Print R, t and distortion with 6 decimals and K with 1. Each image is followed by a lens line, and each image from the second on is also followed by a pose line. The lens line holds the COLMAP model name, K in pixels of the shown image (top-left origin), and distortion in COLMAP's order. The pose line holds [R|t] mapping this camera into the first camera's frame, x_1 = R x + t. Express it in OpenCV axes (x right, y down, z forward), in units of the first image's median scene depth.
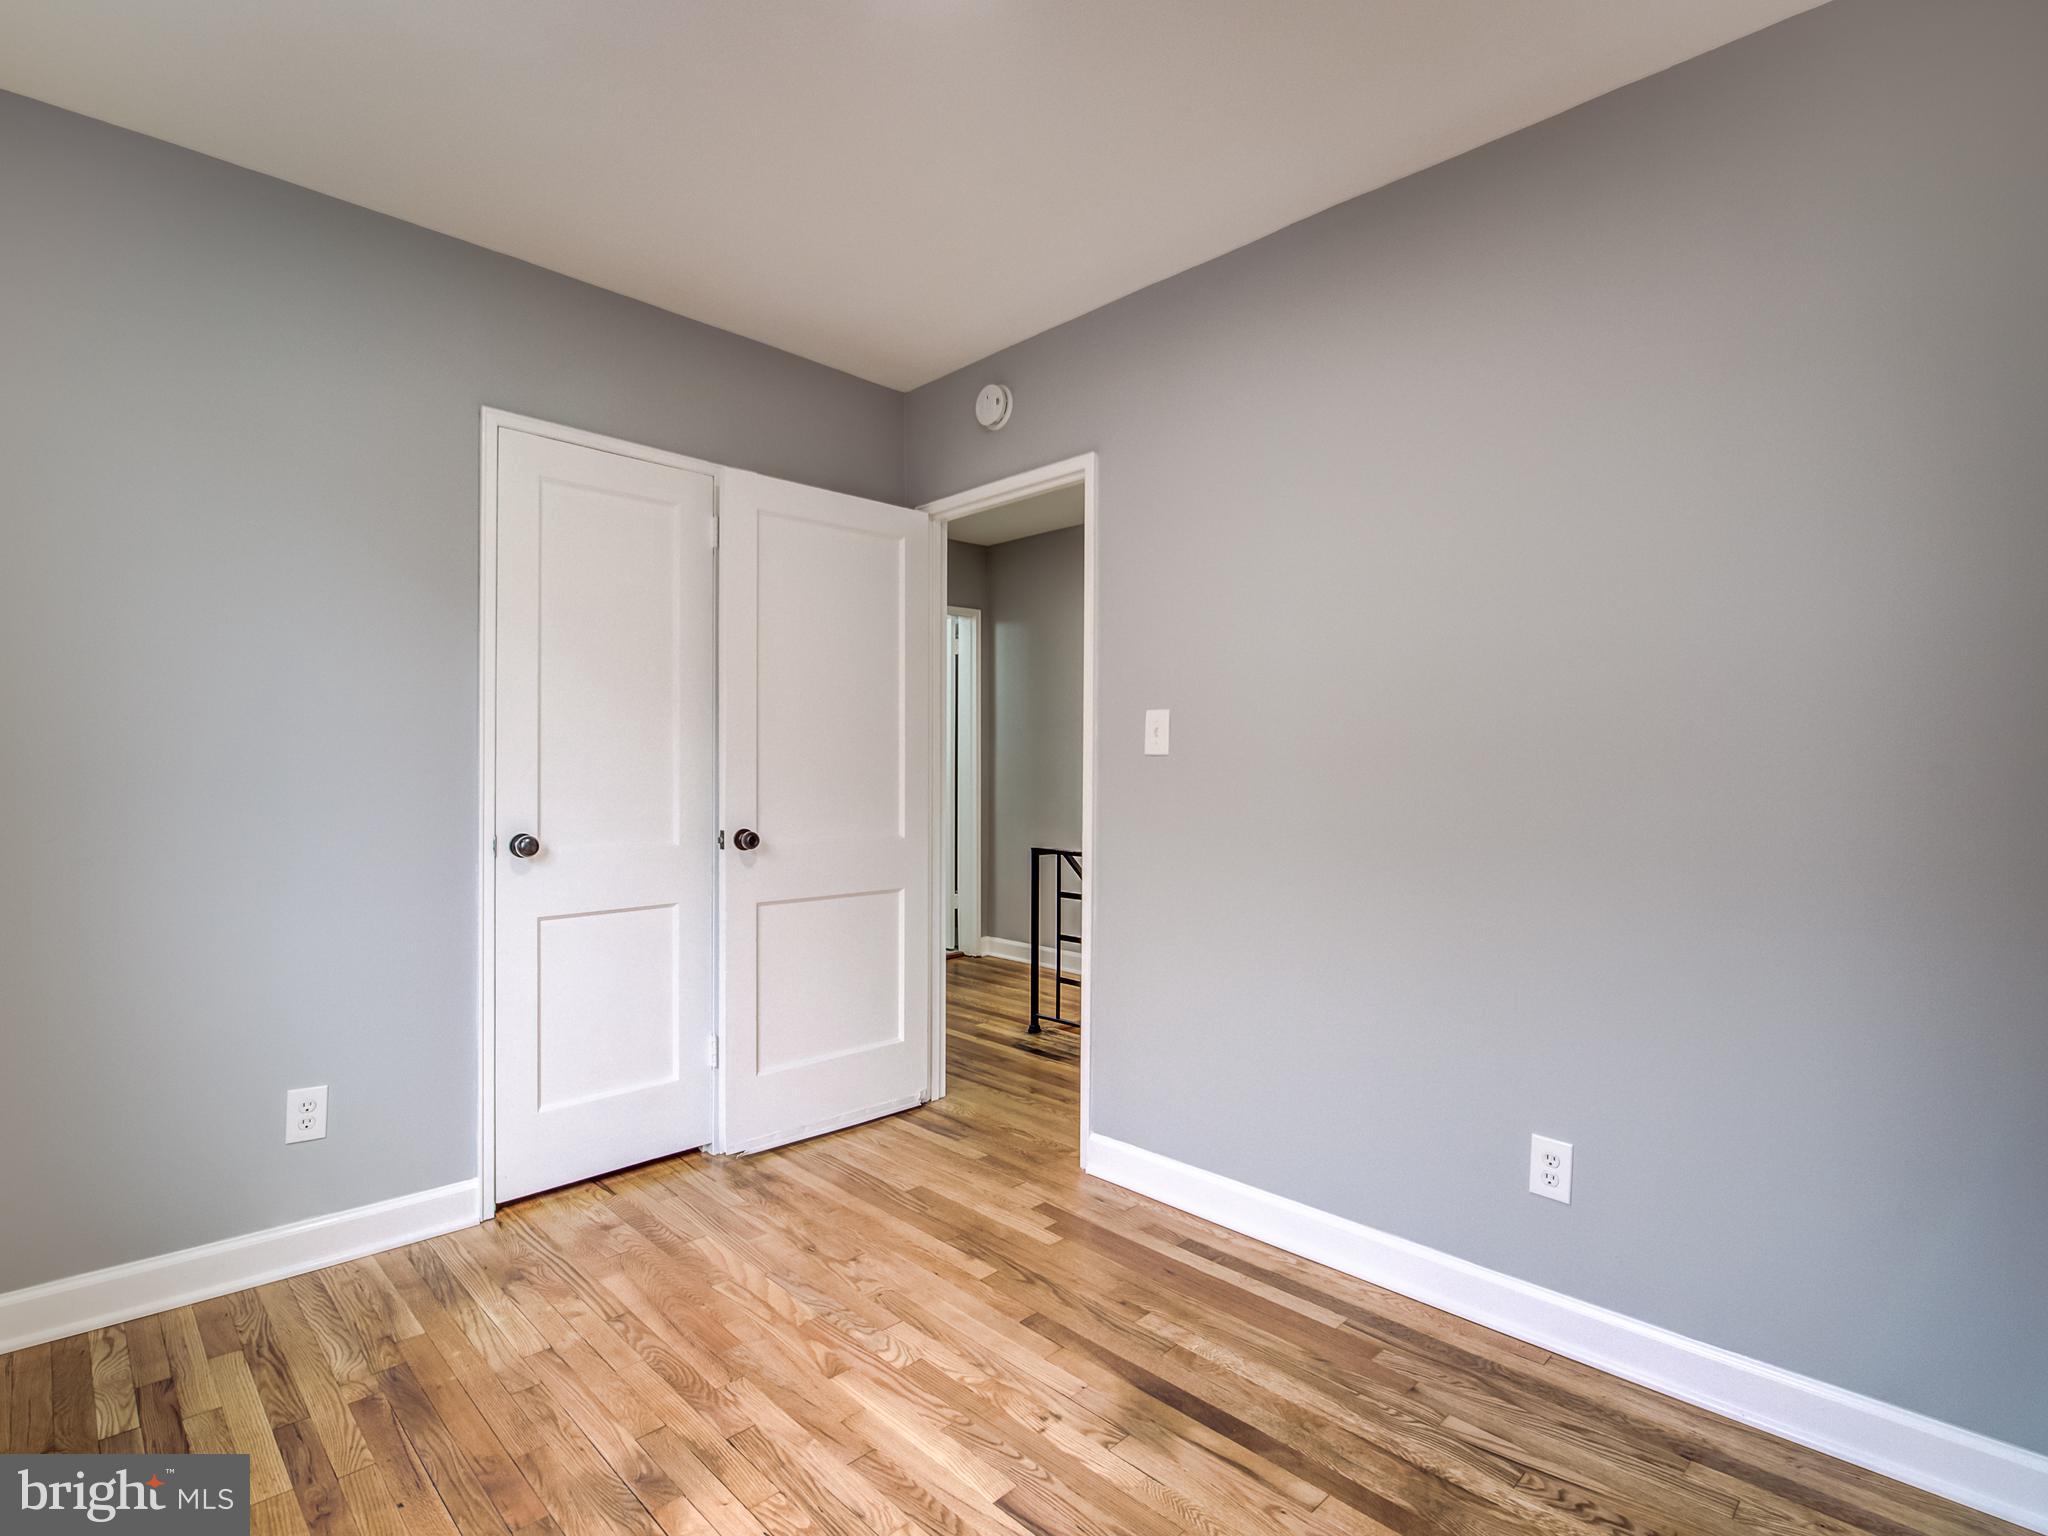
lens RADIAL K [[1024.5, 0, 1019.7], [0, 1024.5, 757.8], [0, 0, 1]] dist [0.000233, -0.012348]
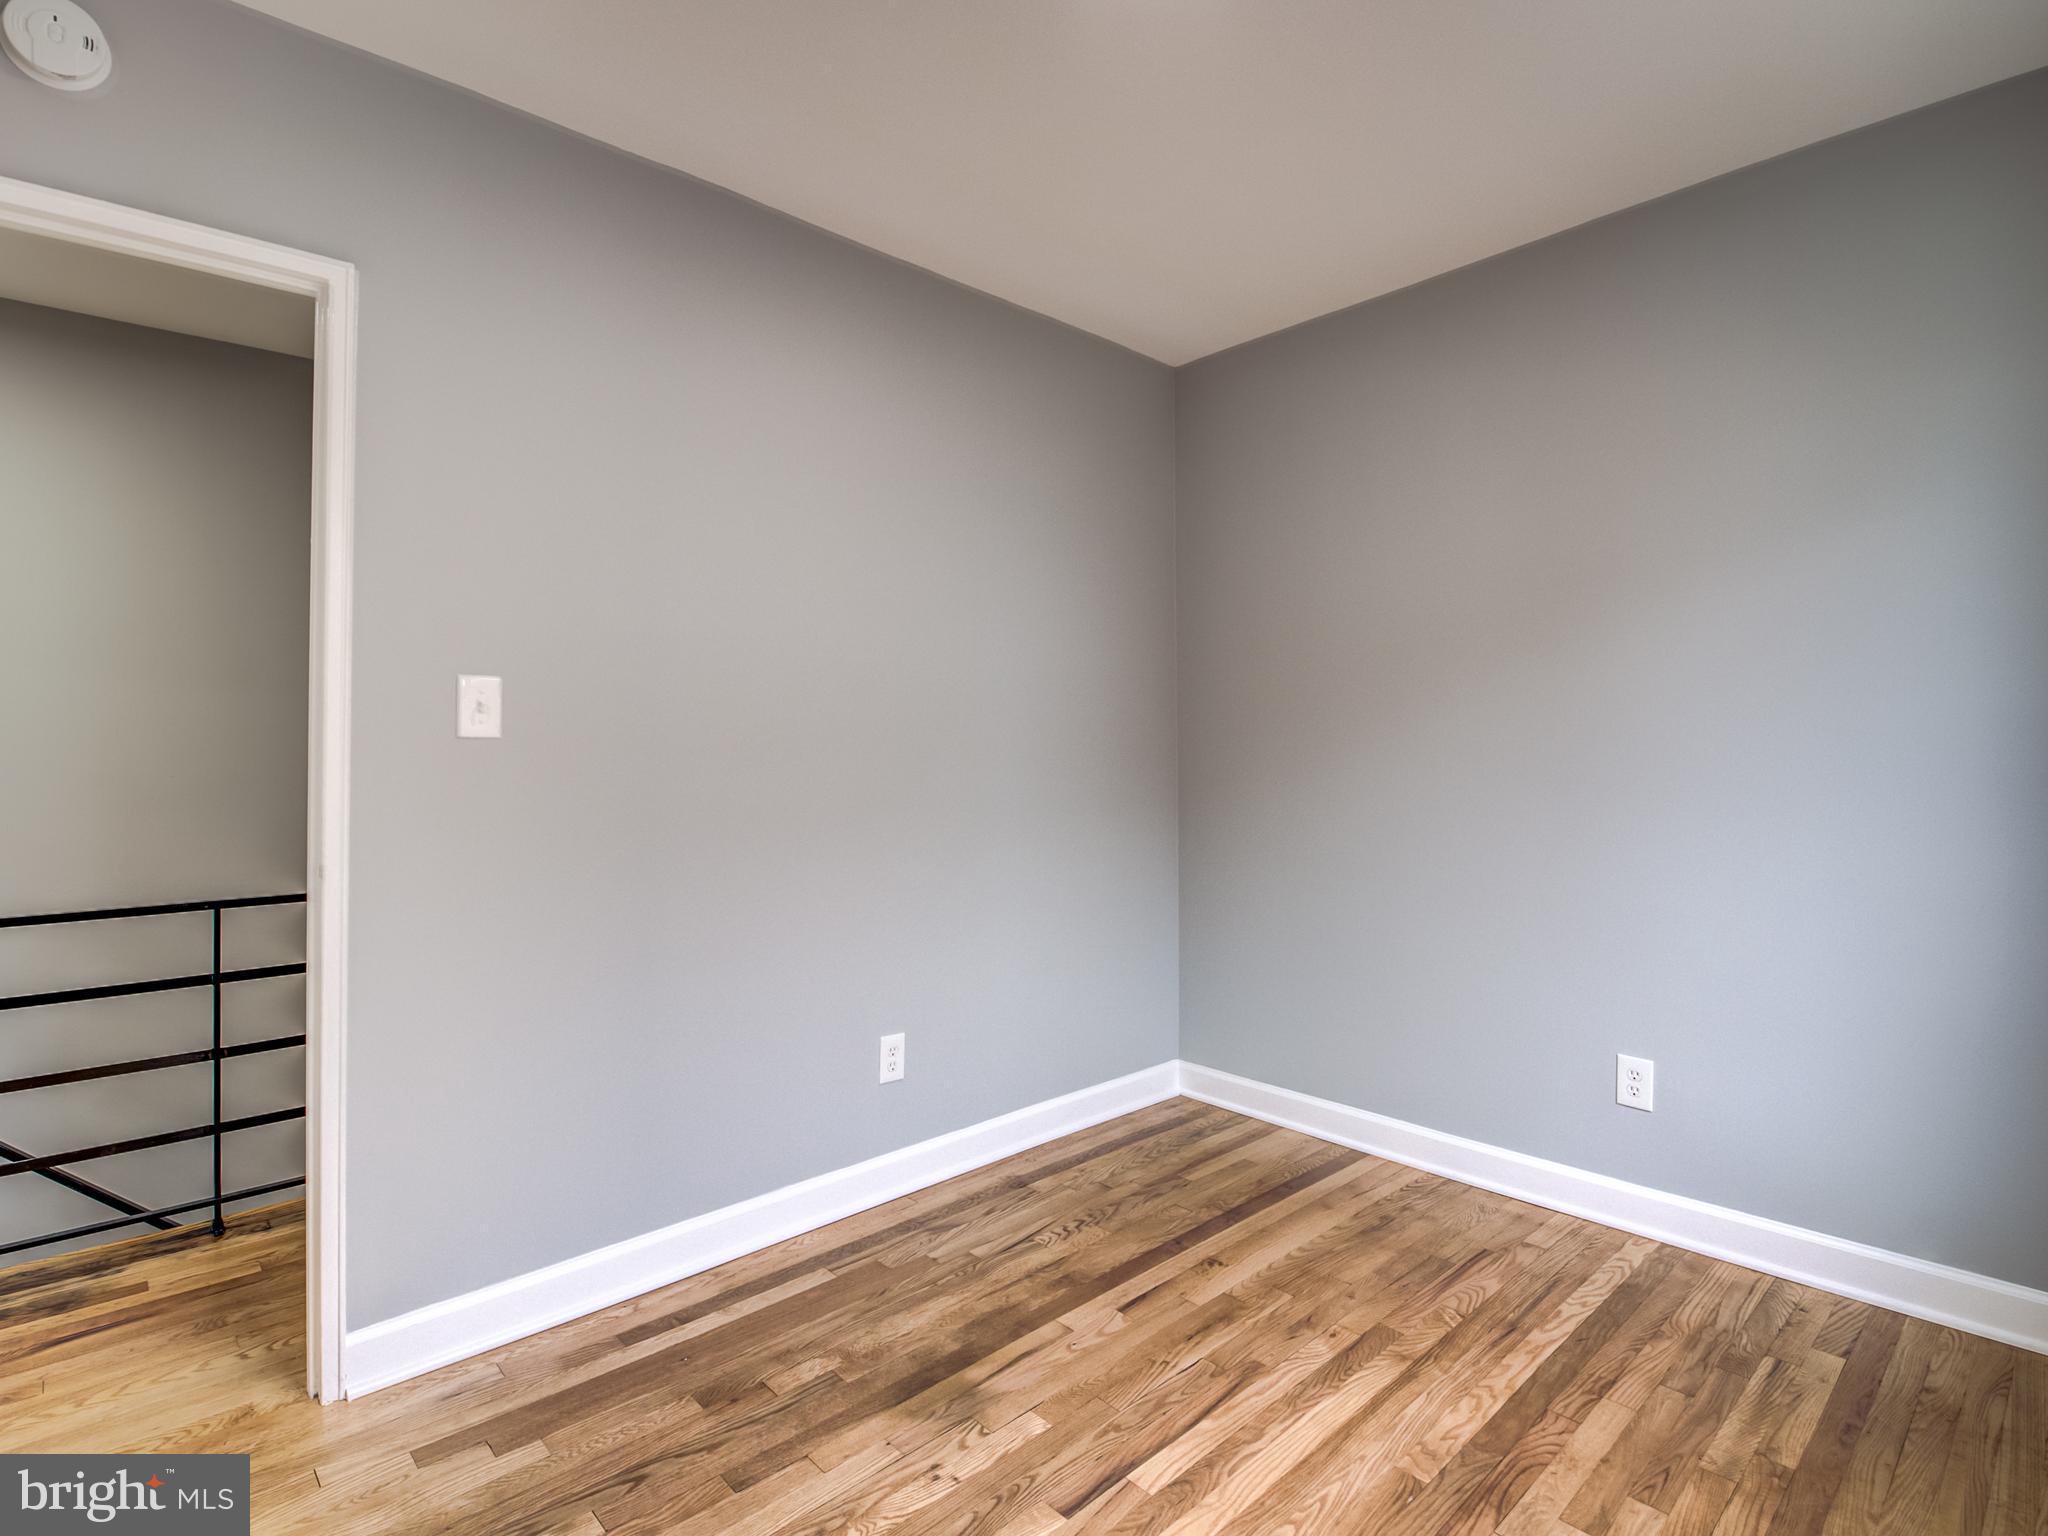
lens RADIAL K [[1016.3, 0, 1022.6], [0, 1016.3, 734.1], [0, 0, 1]] dist [0.003337, -0.010578]
pose [[0.021244, 0.012934, 0.999691, -0.758410], [0.002455, 0.999913, -0.012989, 0.005805], [-0.999771, 0.002730, 0.021211, 0.785765]]
